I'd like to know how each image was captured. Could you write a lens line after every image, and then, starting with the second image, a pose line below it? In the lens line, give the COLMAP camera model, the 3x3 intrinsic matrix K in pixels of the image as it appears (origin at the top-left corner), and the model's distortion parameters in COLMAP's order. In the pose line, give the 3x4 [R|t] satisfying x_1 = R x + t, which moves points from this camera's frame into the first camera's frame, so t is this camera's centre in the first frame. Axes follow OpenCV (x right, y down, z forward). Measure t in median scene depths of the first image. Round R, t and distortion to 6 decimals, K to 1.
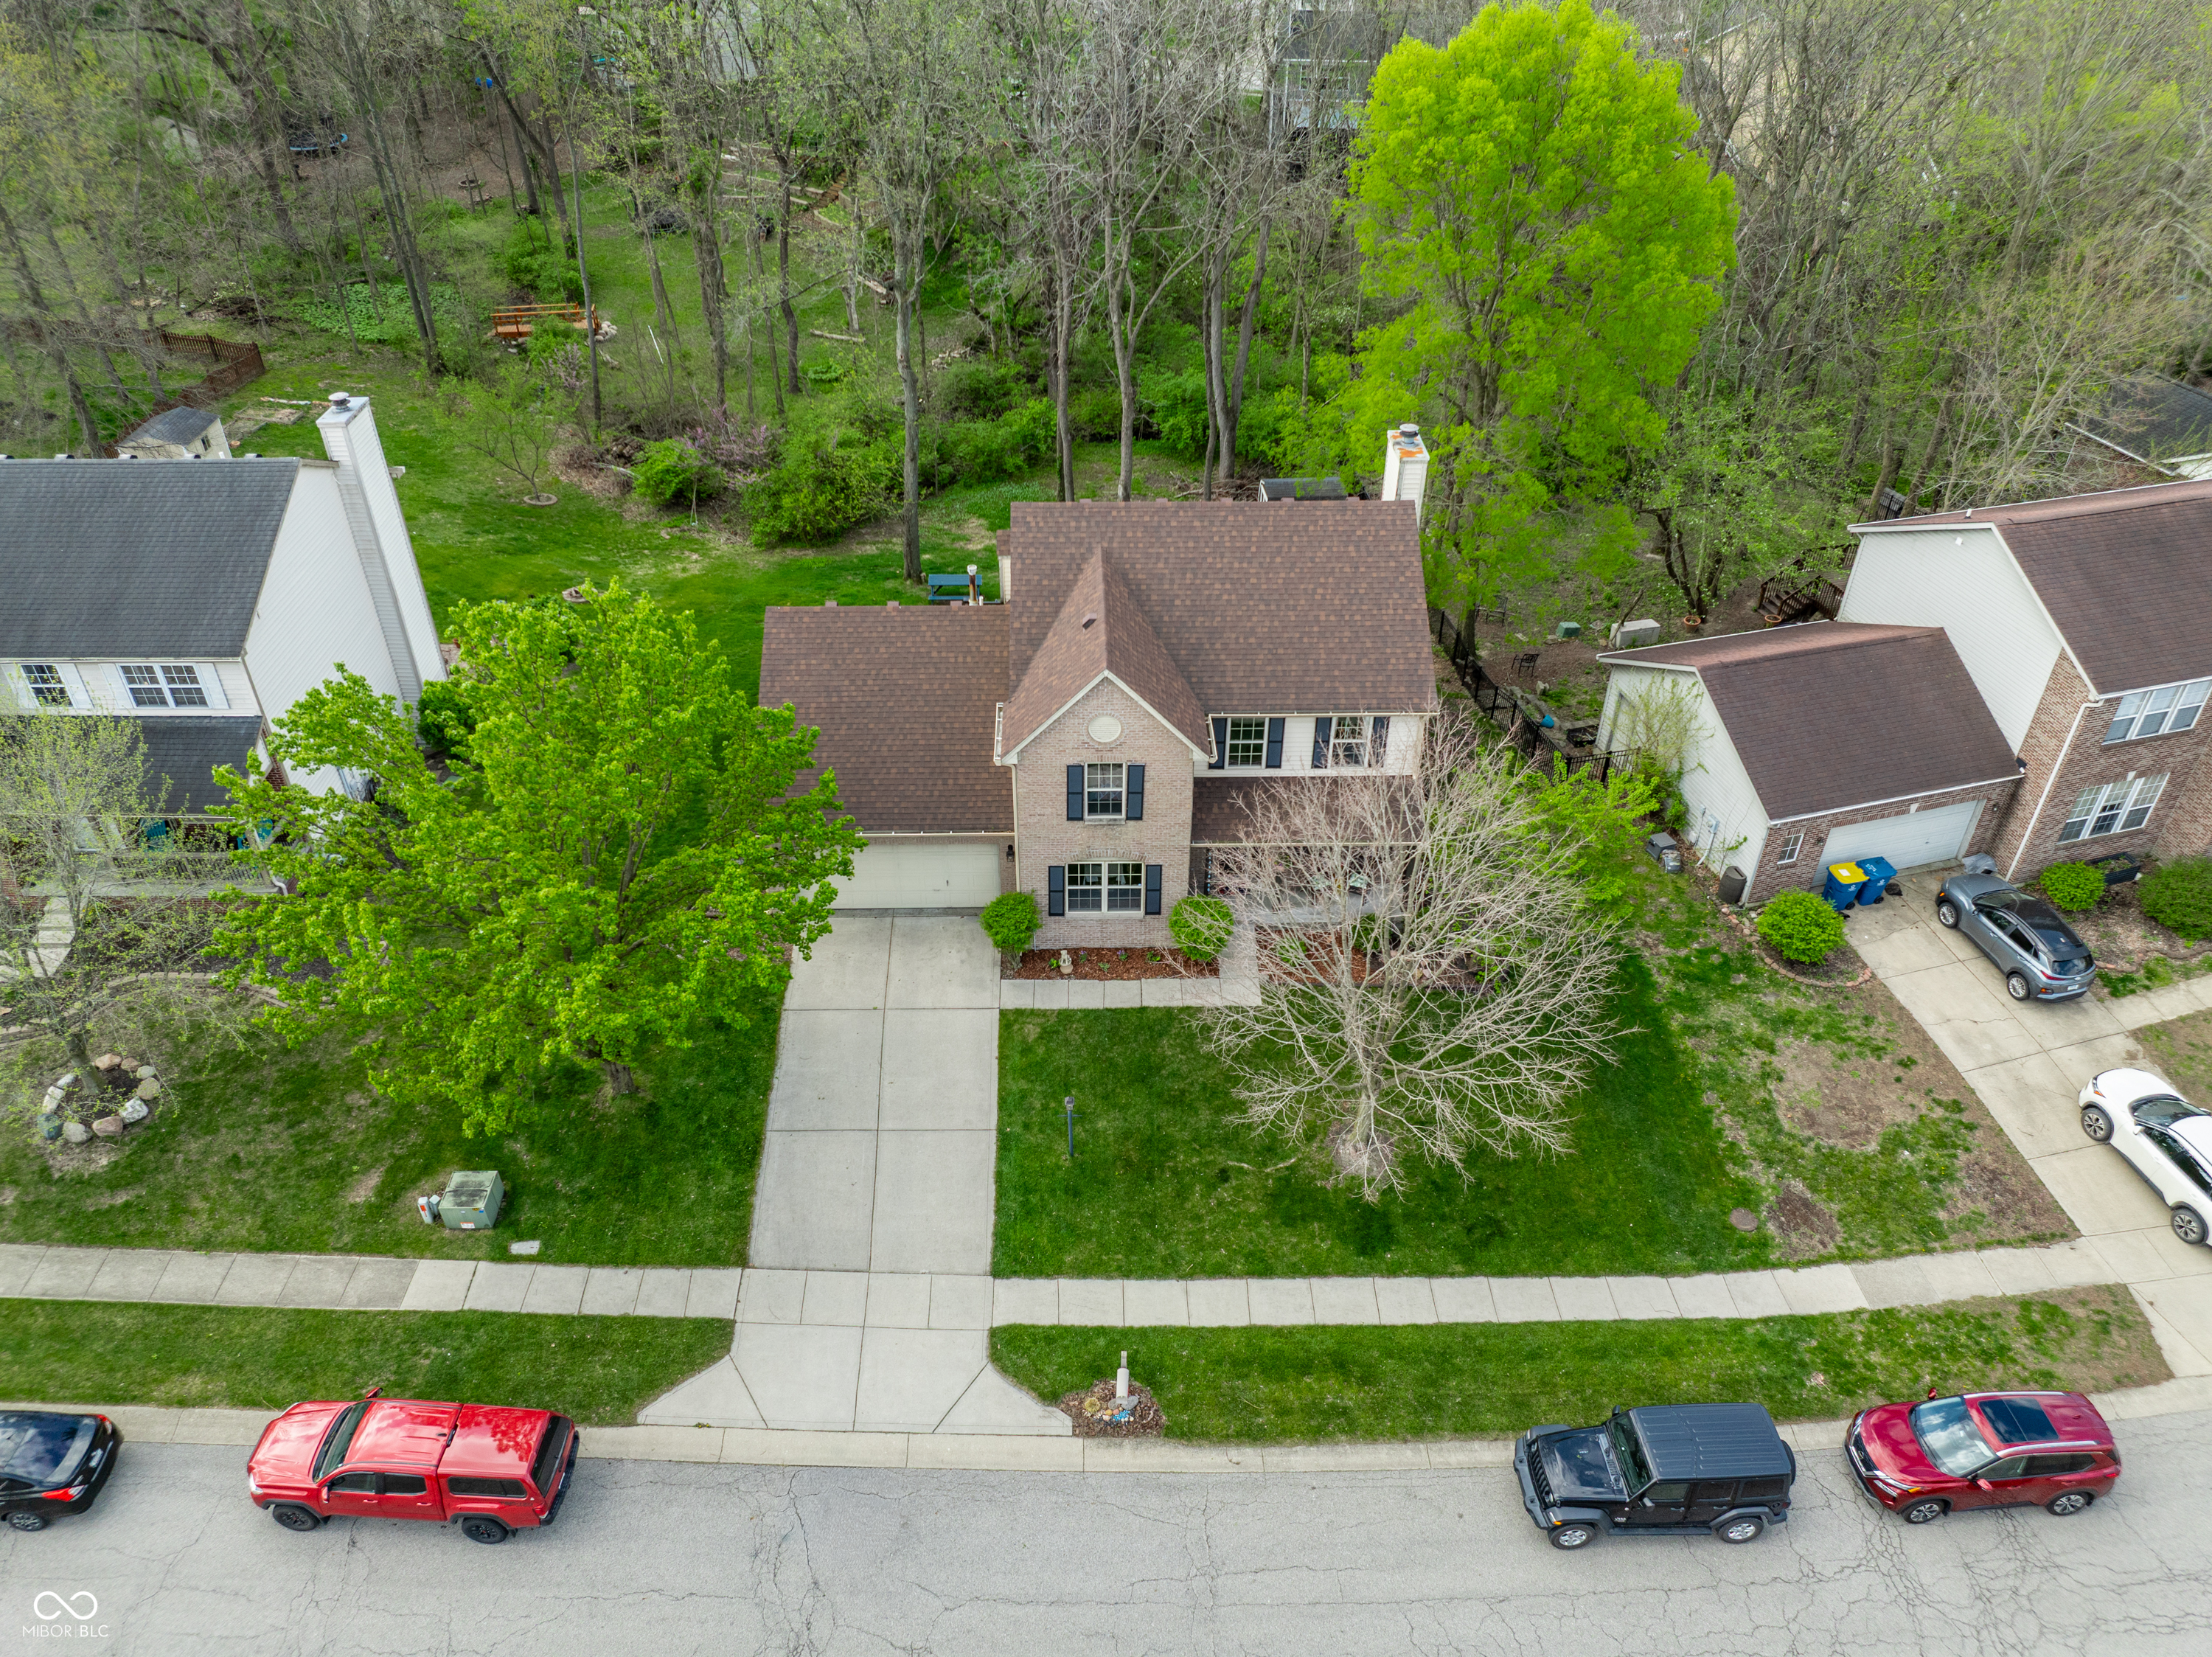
lens RADIAL K [[1568.8, 0, 1106.9], [0, 1568.8, 825.5], [0, 0, 1]] dist [-0.048969, 0.018771]
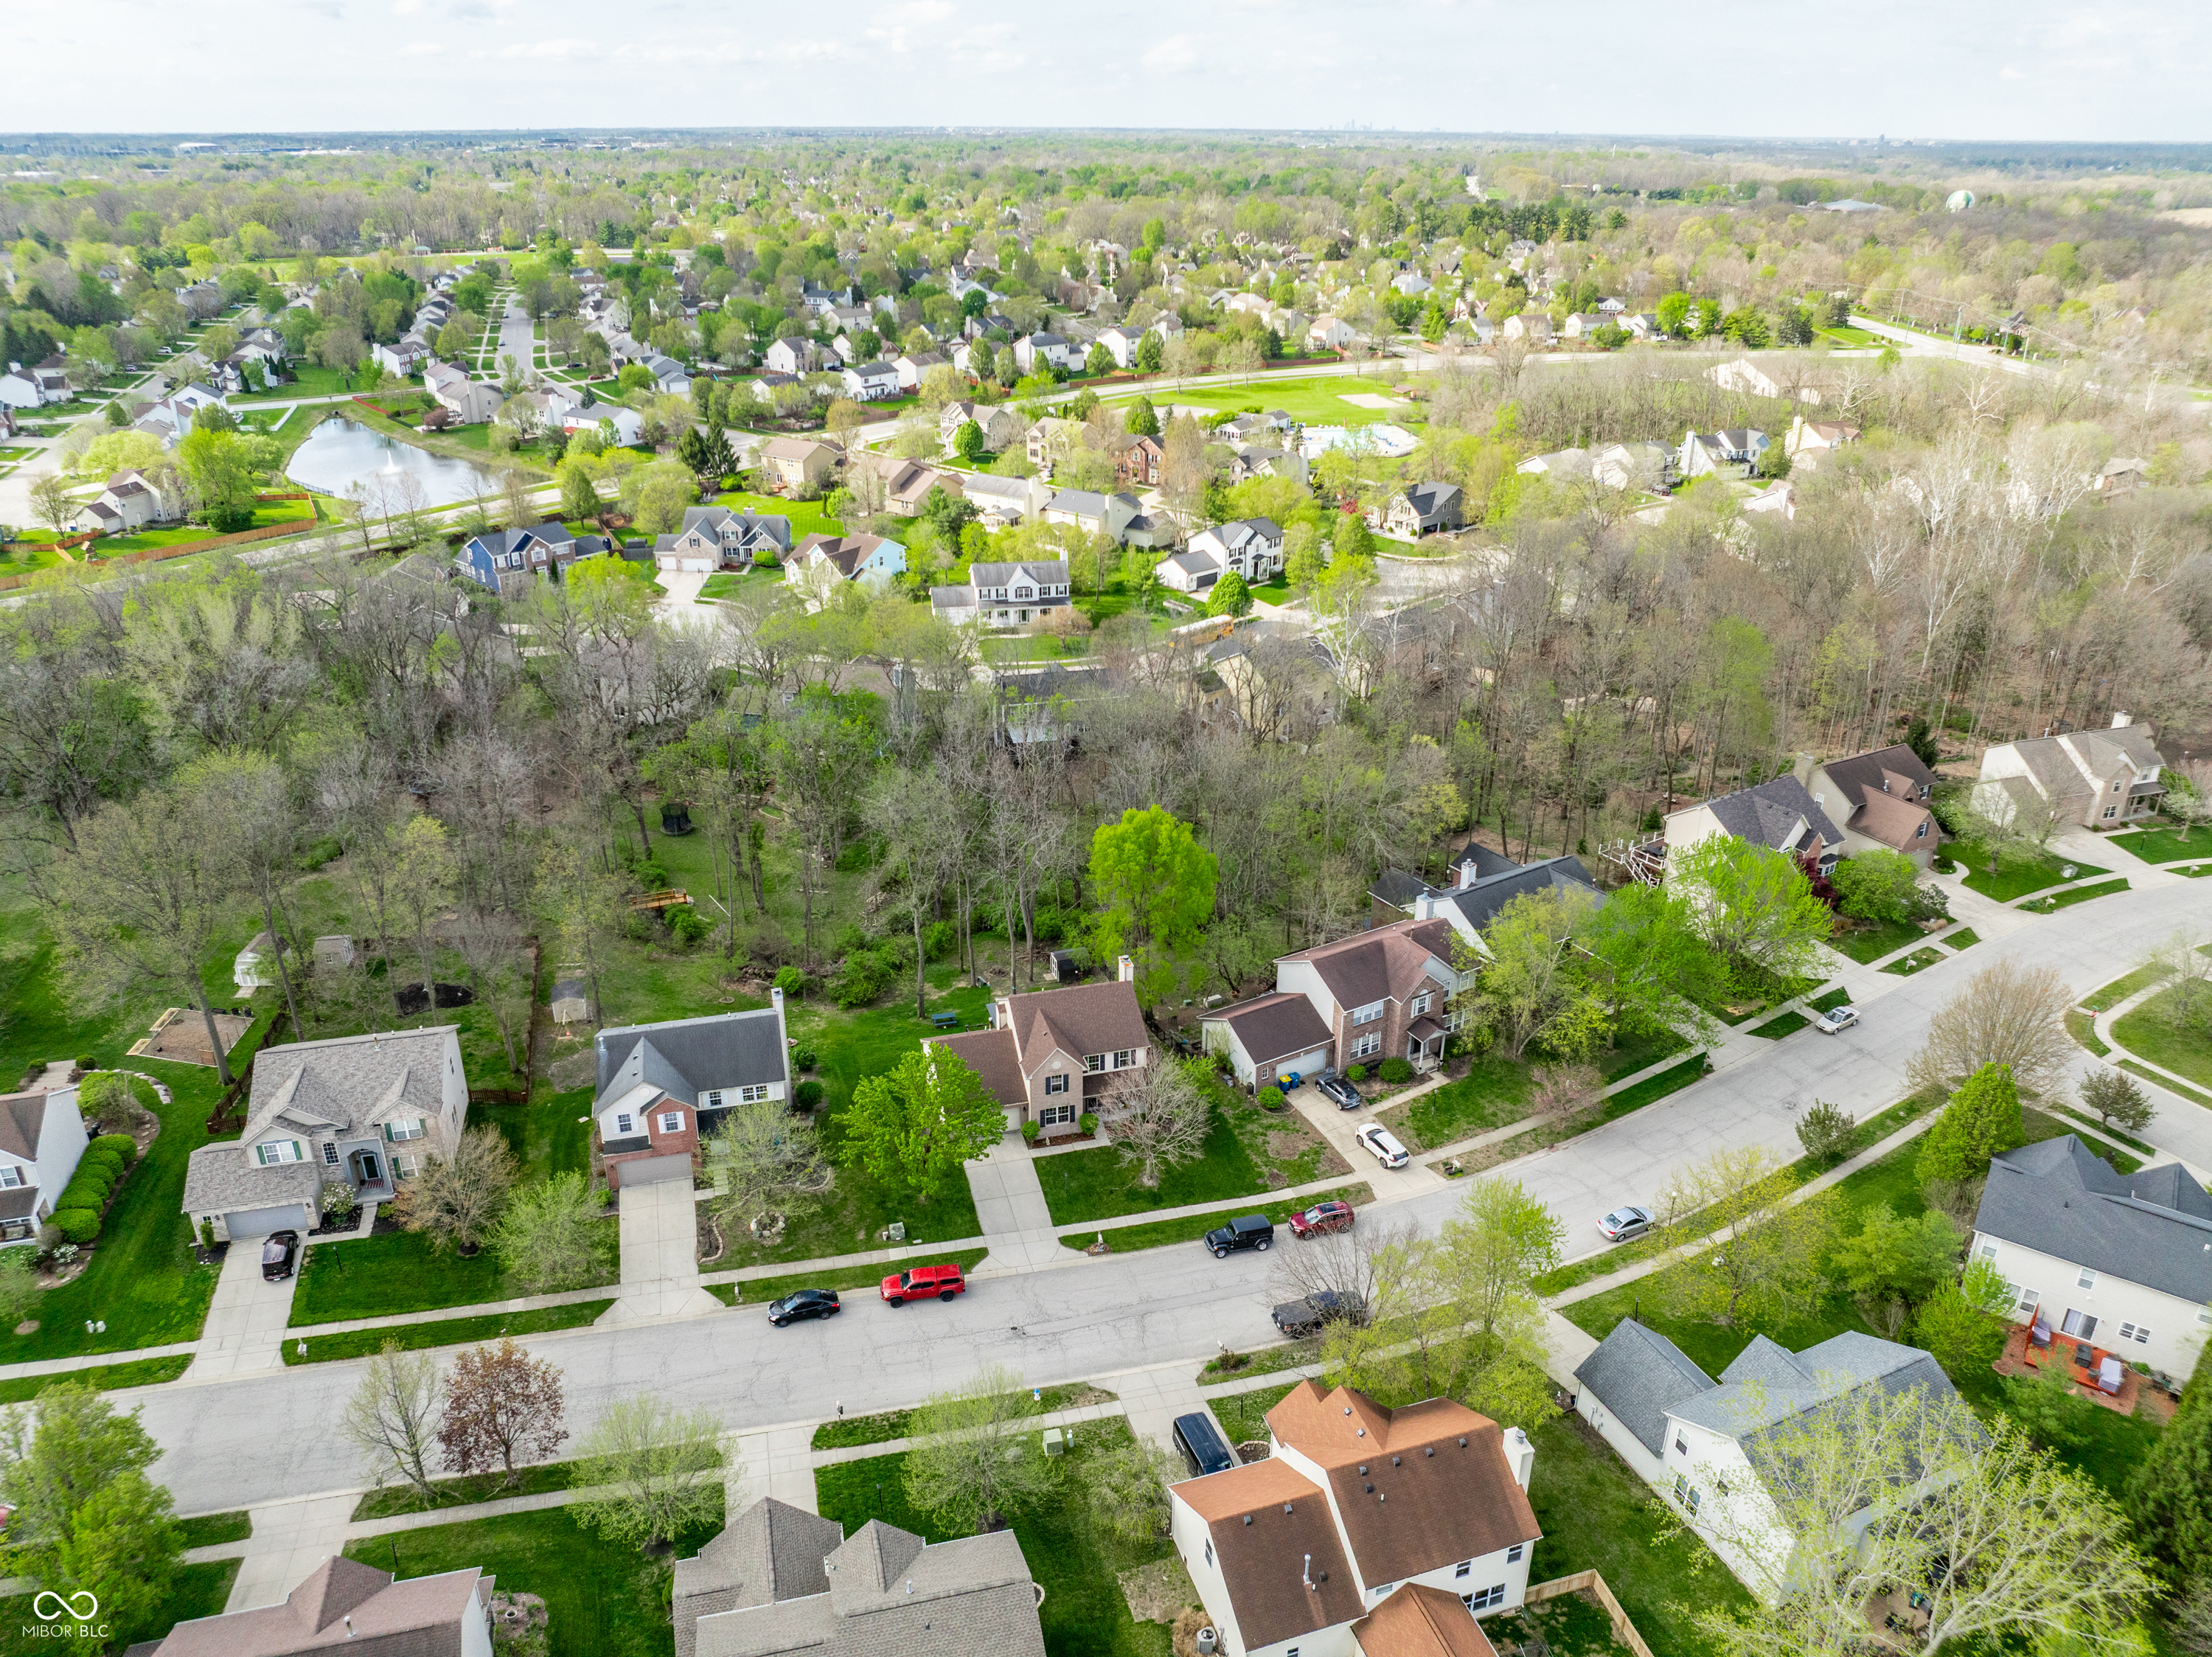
lens RADIAL K [[1568.8, 0, 1102.6], [0, 1568.8, 811.7], [0, 0, 1]] dist [-0.048969, 0.018771]
pose [[0.968845, -0.104308, 0.224629, -0.590744], [0.150975, 0.967721, -0.201797, 0.103334], [-0.196329, 0.229424, 0.953320, -2.303927]]
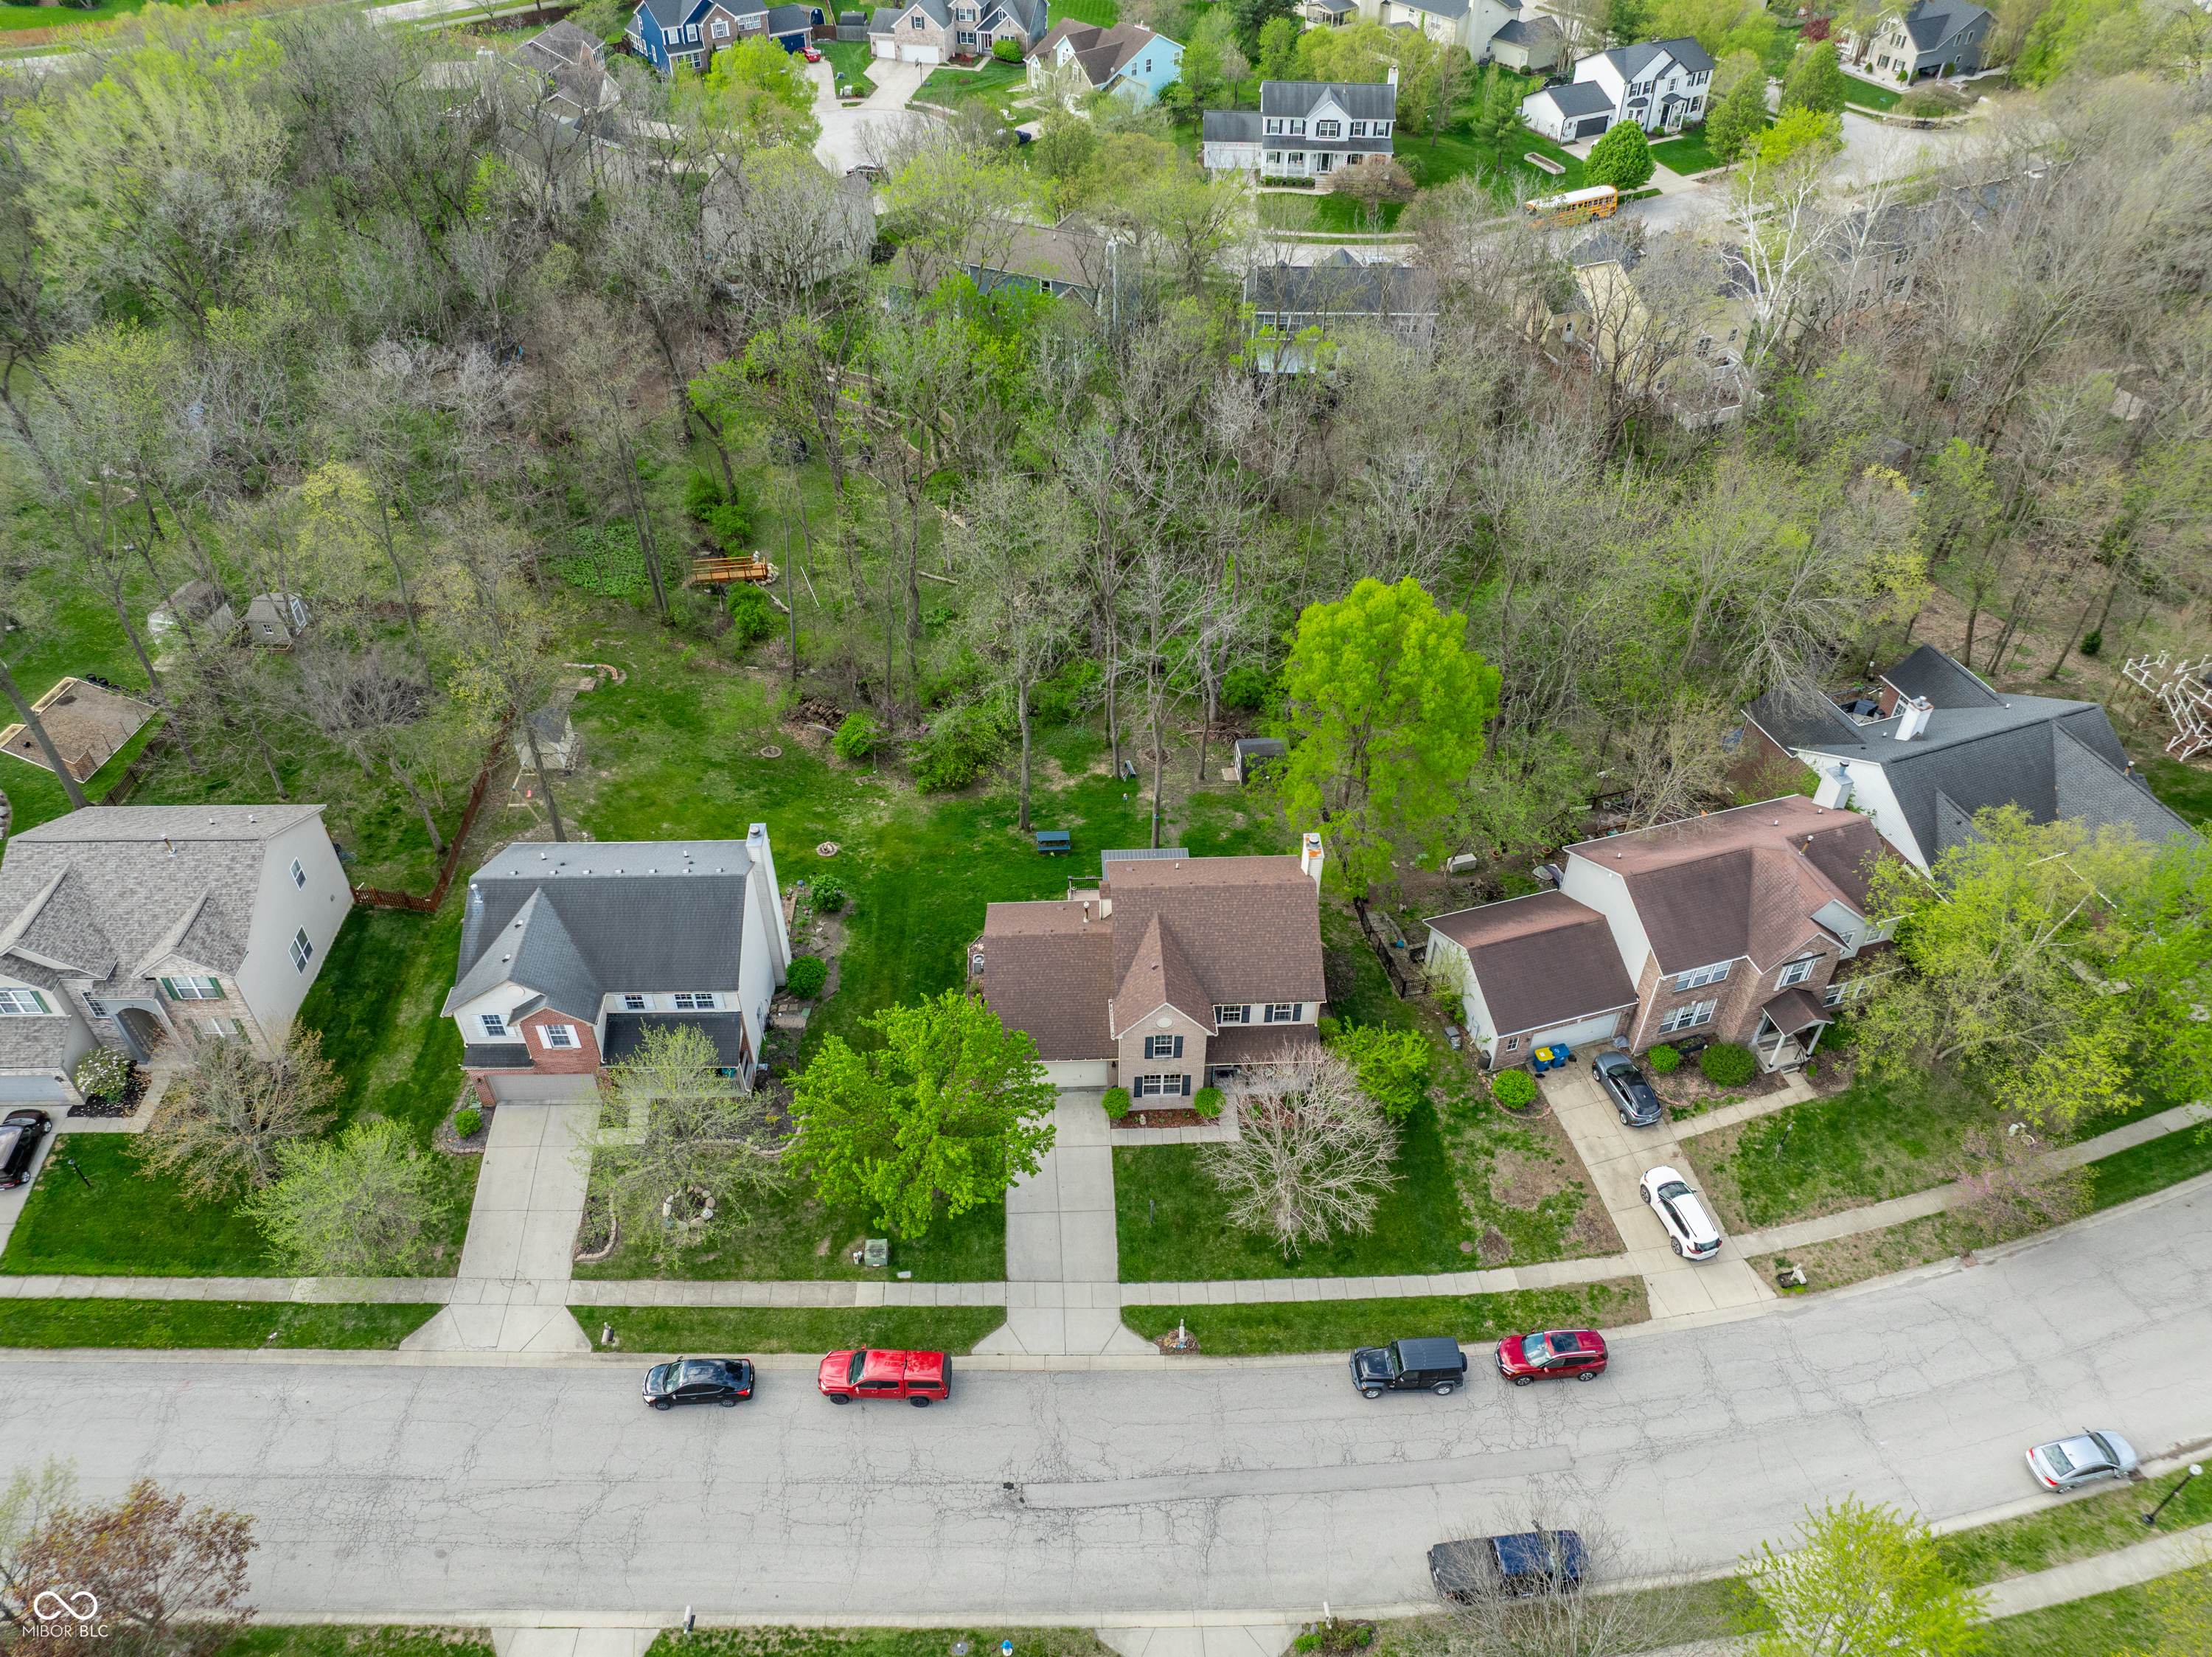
lens RADIAL K [[1568.8, 0, 1101.9], [0, 1568.8, 825.8], [0, 0, 1]] dist [-0.048969, 0.018771]
pose [[0.999798, -0.016665, 0.011235, -0.100805], [0.015618, 0.996030, 0.087633, -0.494534], [-0.012651, -0.087440, 0.996089, -1.029116]]
